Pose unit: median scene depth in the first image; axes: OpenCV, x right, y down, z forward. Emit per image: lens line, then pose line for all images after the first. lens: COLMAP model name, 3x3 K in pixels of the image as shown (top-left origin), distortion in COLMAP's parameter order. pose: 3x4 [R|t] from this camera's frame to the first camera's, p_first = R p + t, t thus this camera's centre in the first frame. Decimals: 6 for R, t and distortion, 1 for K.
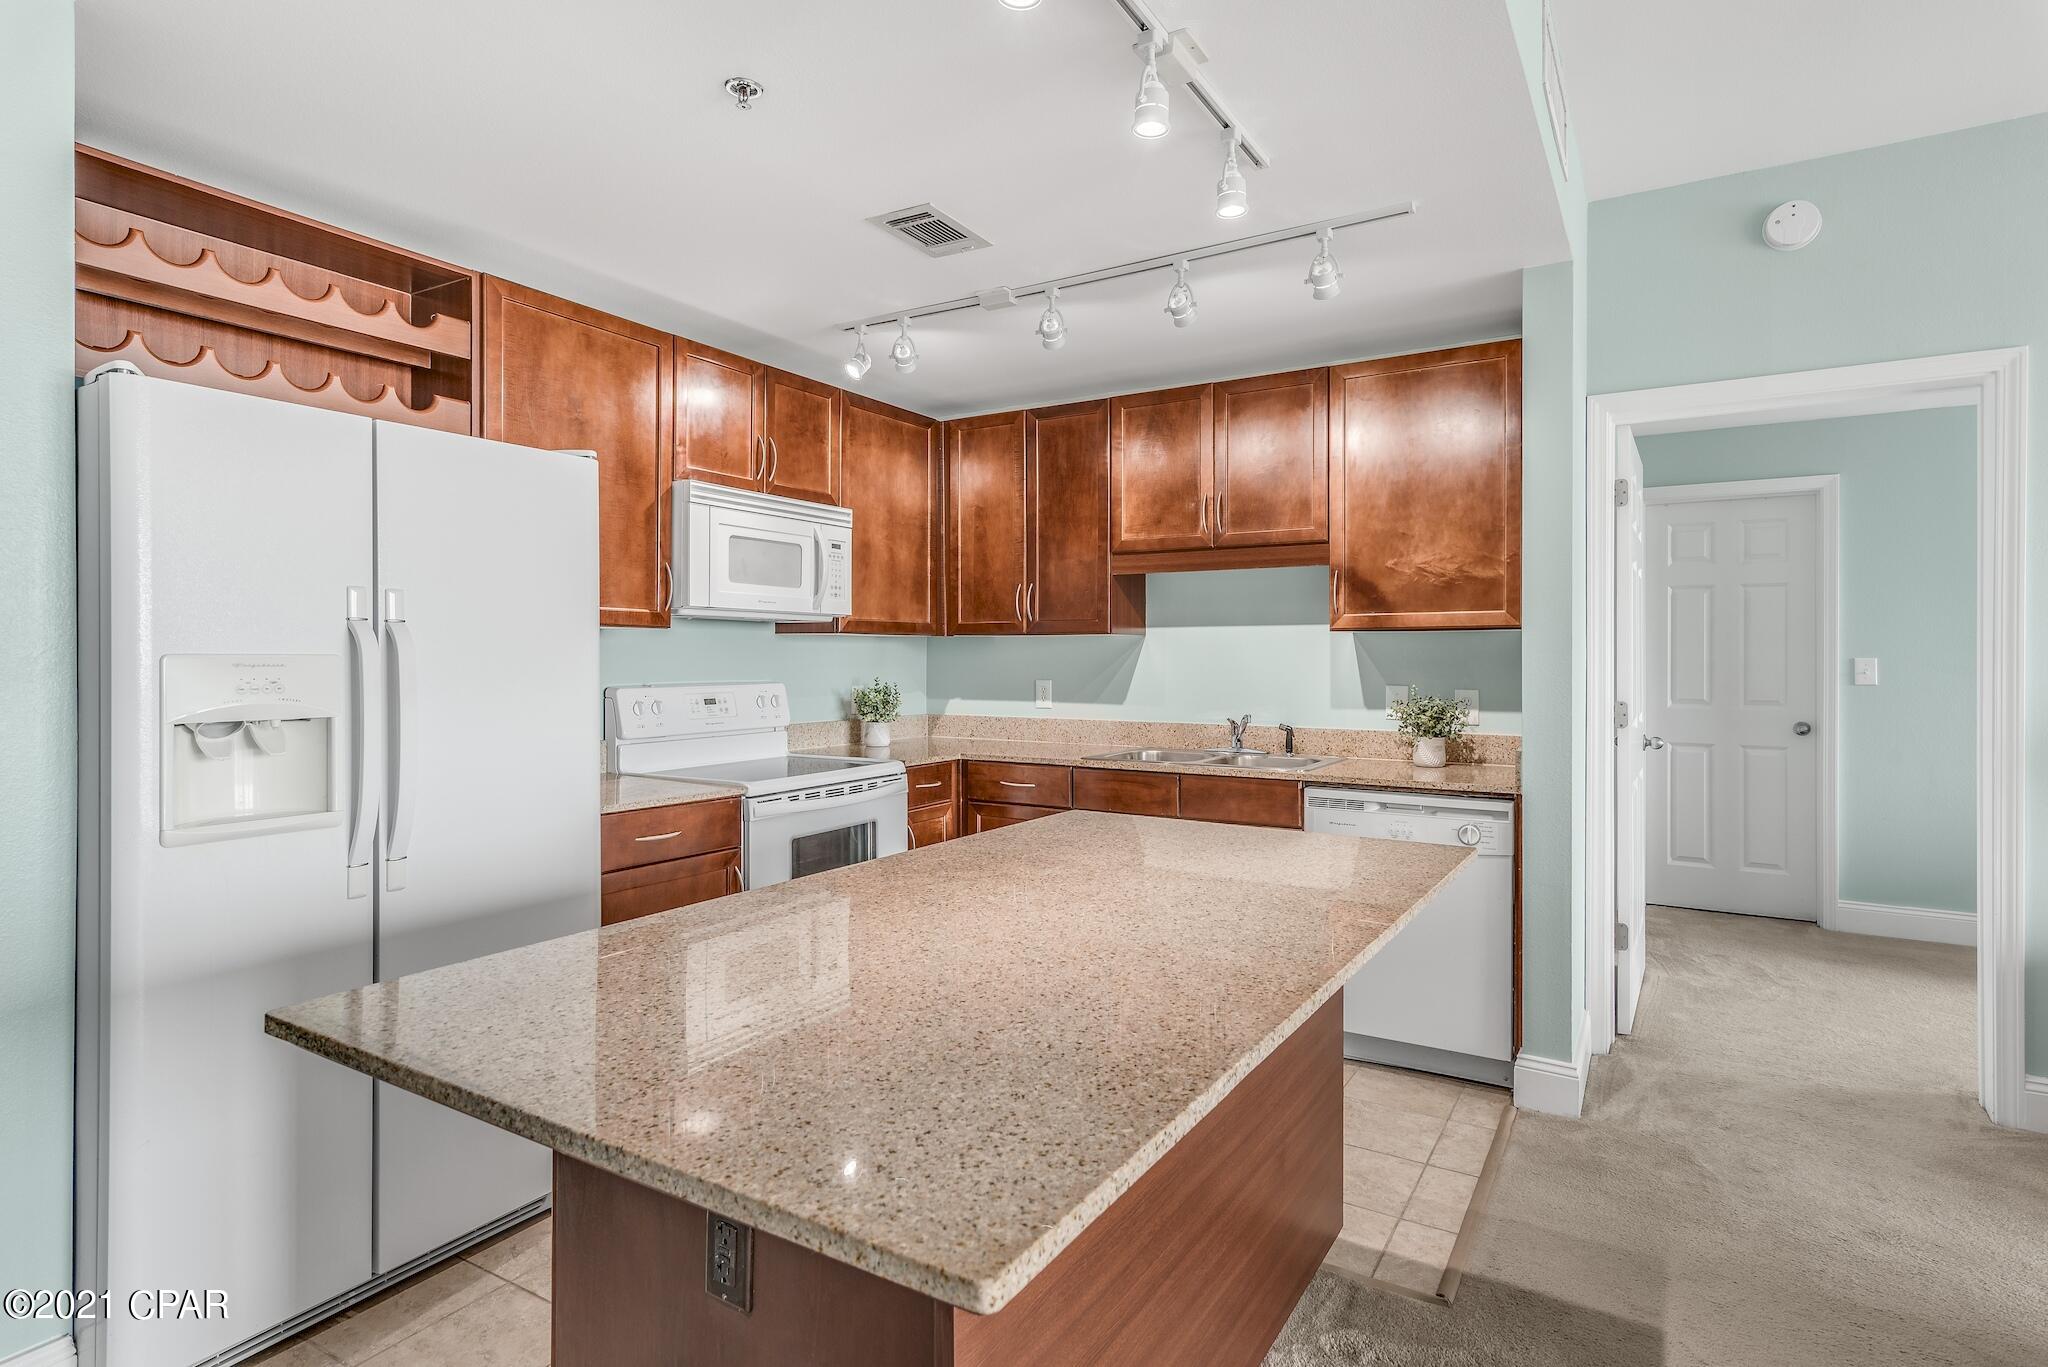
lens RADIAL K [[1031.1, 0, 951.2], [0, 1031.1, 654.3], [0, 0, 1]] dist [0.007748, 0.001232]
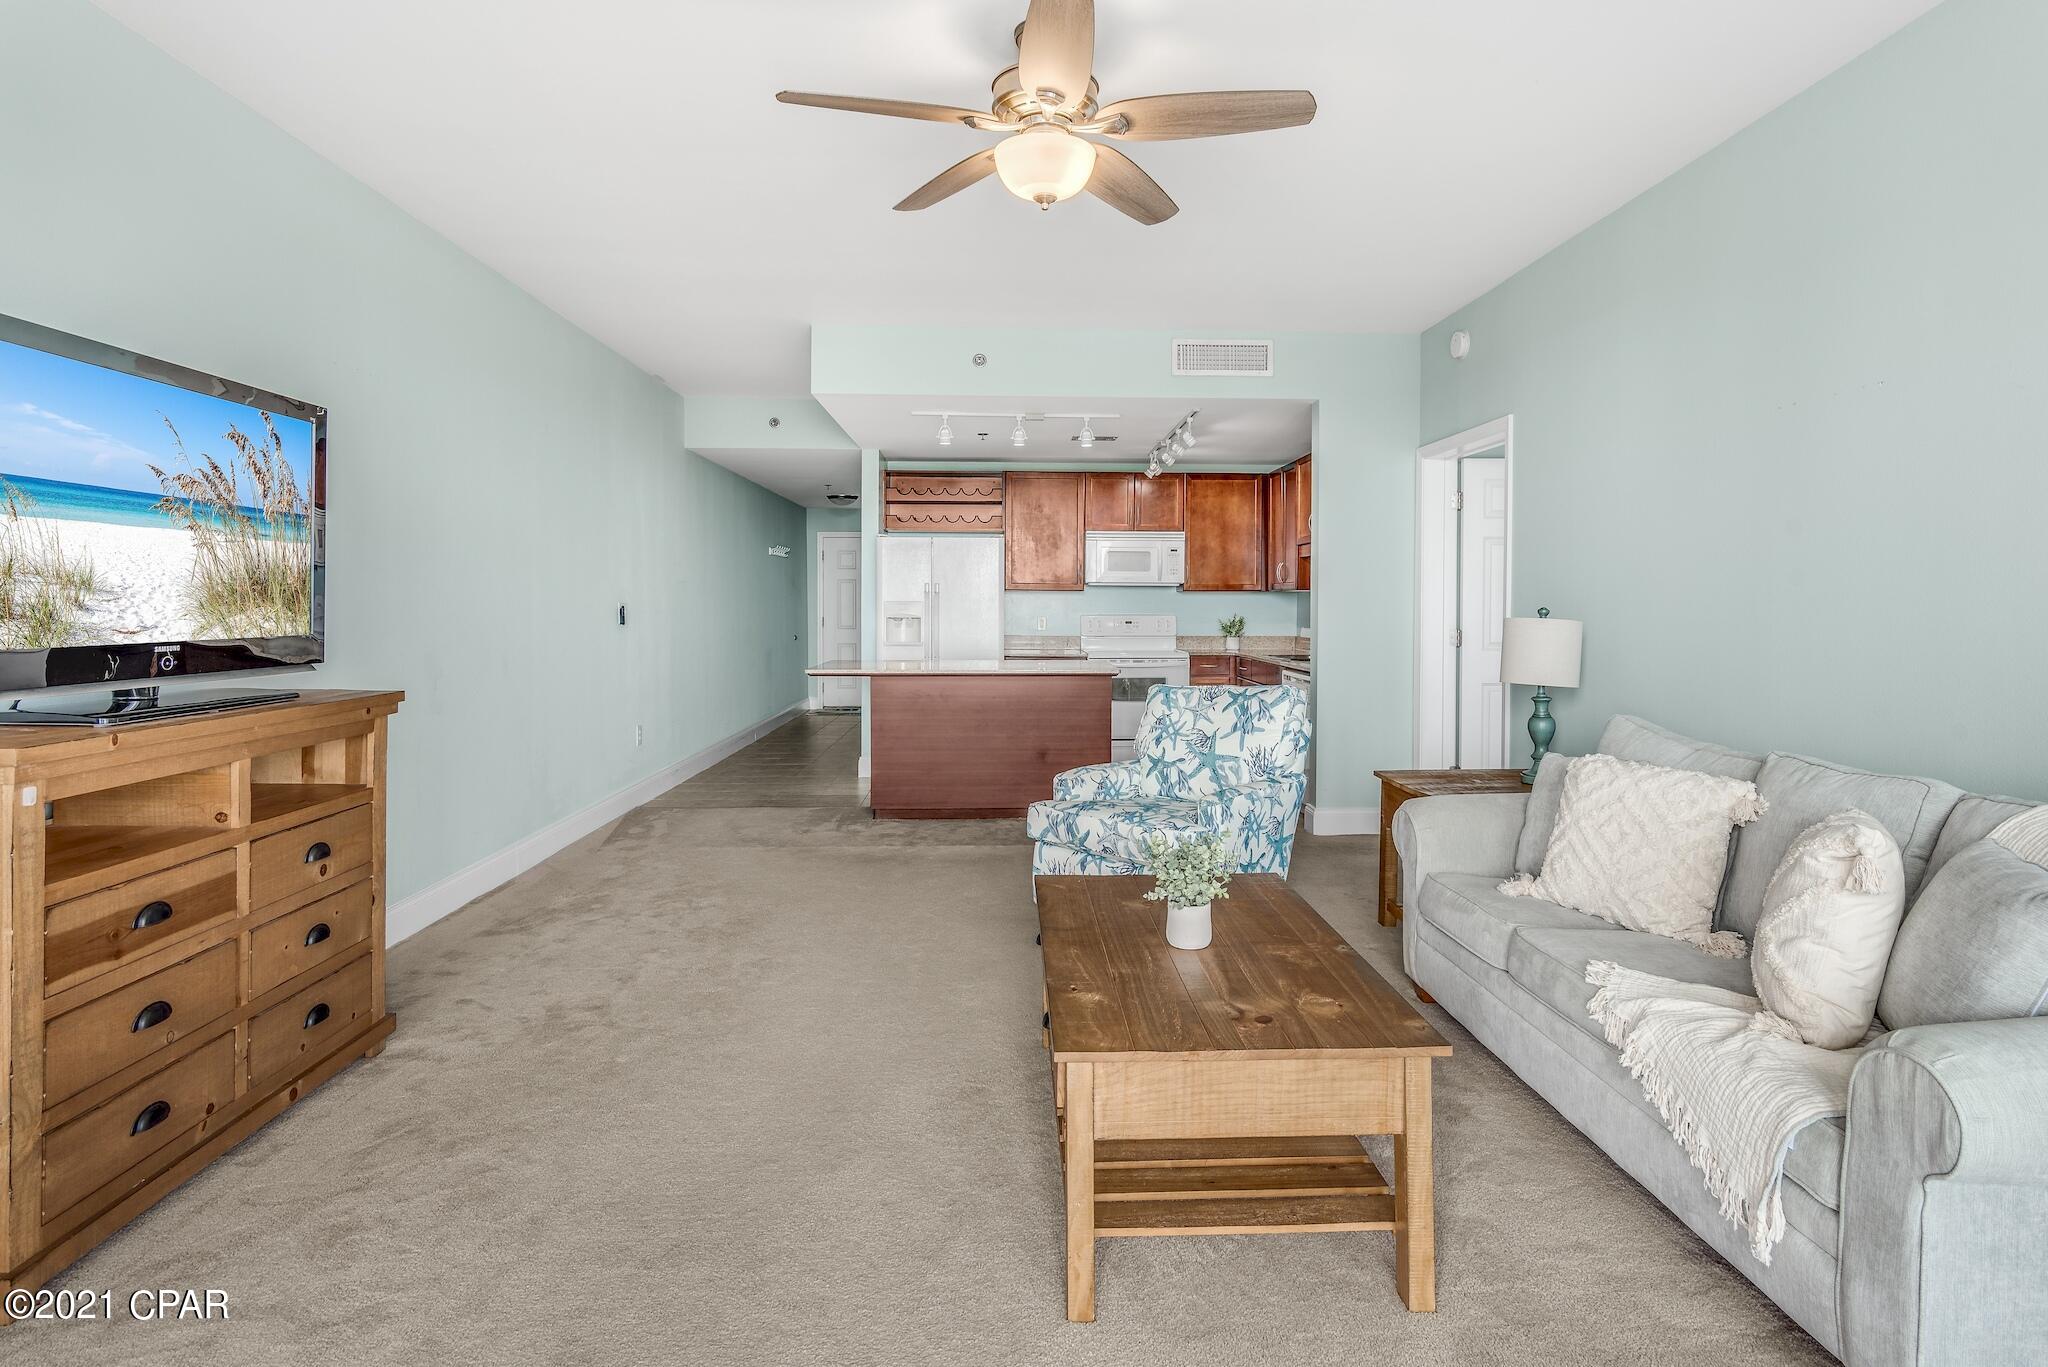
lens RADIAL K [[1031.1, 0, 1061.9], [0, 1031.1, 618.7], [0, 0, 1]] dist [0.007748, 0.001232]
pose [[0.569706, 0.013213, -0.821742, 1.490300], [-0.001925, 0.999889, 0.014744, 0.004790], [0.821846, -0.006818, 0.569668, -0.395851]]
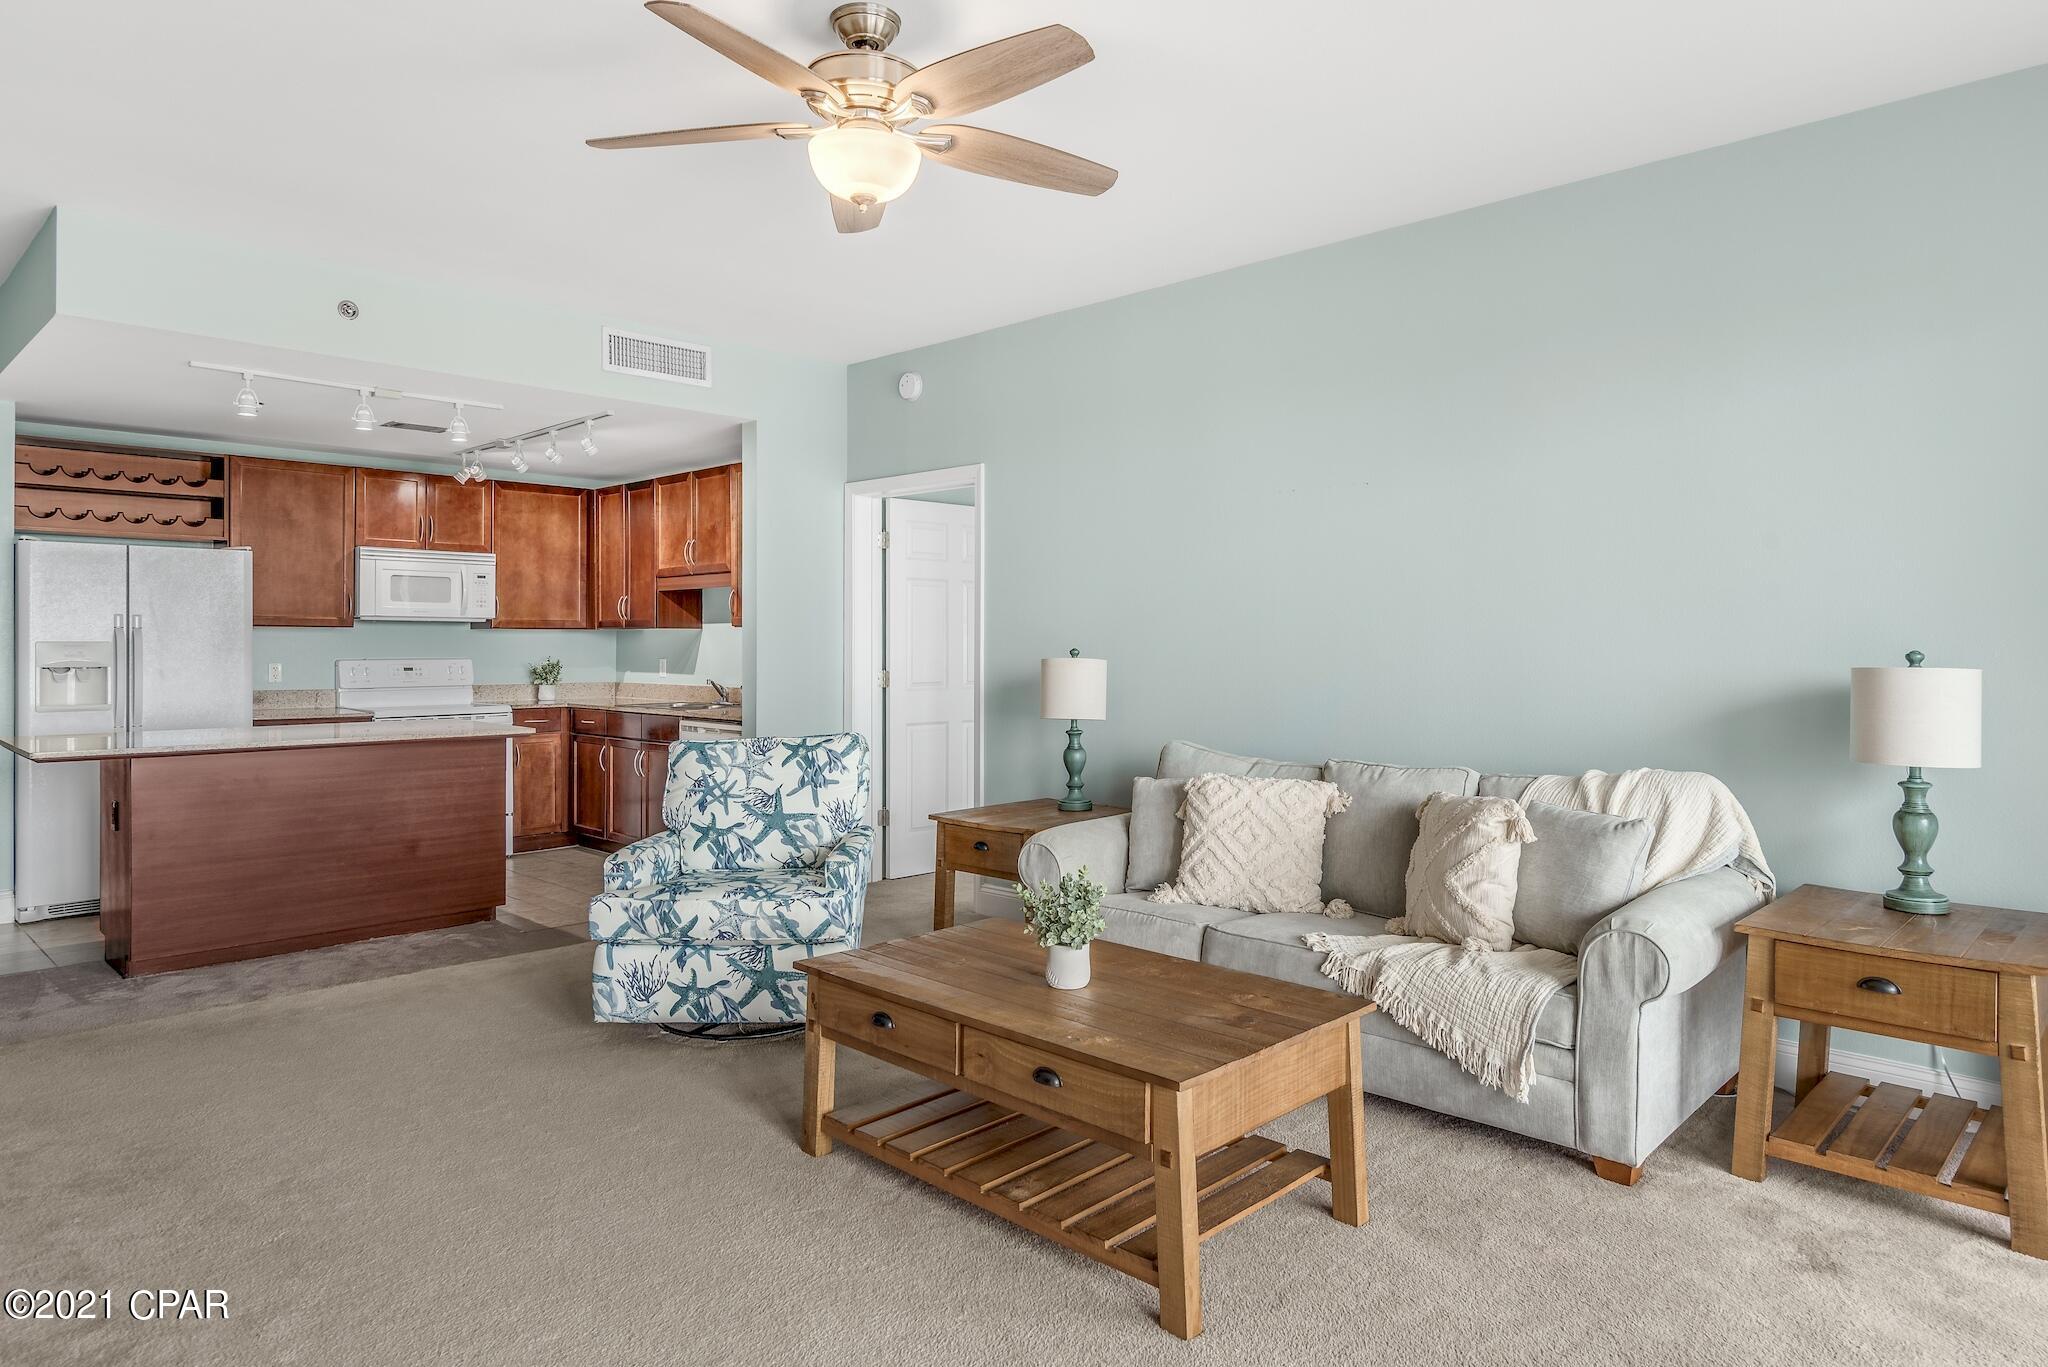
lens RADIAL K [[1219.3, 0, 977.2], [0, 1219.3, 635.4], [0, 0, 1]] dist [0.008463, -0.000984]
pose [[0.971900, -0.001446, -0.235388, 1.129133], [0.000131, 0.999984, -0.005603, 0.001265], [0.235392, 0.005415, 0.971885, -0.732342]]
